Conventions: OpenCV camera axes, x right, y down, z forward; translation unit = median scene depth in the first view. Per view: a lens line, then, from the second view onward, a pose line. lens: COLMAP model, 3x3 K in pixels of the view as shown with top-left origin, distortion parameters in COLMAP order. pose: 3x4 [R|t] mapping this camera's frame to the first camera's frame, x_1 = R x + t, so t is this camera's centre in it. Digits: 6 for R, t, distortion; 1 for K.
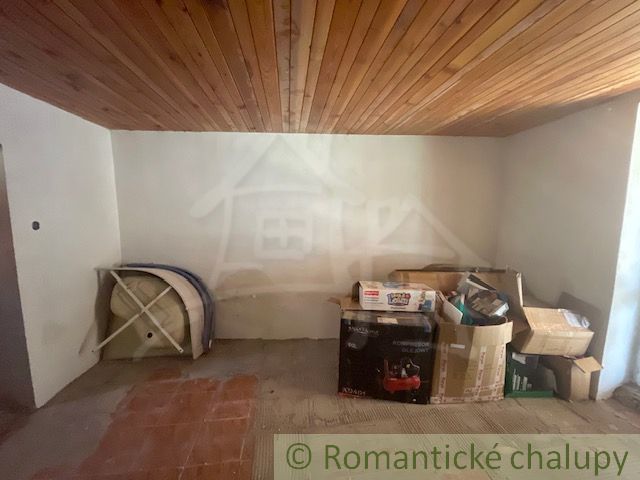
lens RADIAL K [[254.2, 0, 316.3], [0, 254.2, 238.6], [0, 0, 1]] dist [-0.002605, -0.000338]
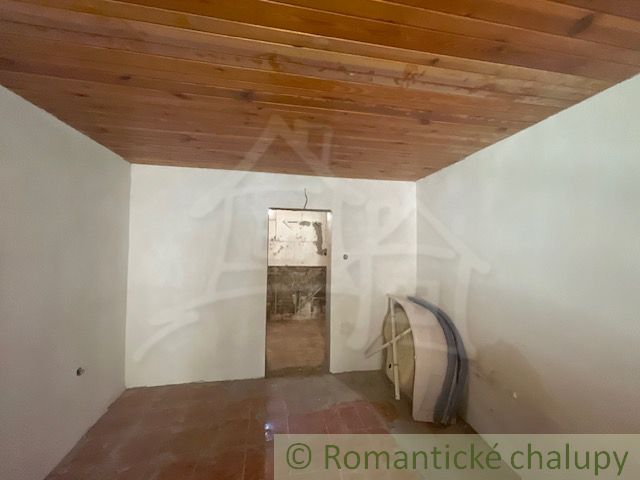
lens RADIAL K [[254.2, 0, 317.0], [0, 254.2, 239.9], [0, 0, 1]] dist [-0.002605, -0.000338]
pose [[0.072567, -0.018850, -0.997185, 0.392063], [-0.138720, 0.989913, -0.028807, -0.069518], [0.987669, 0.140420, 0.069220, 0.555439]]
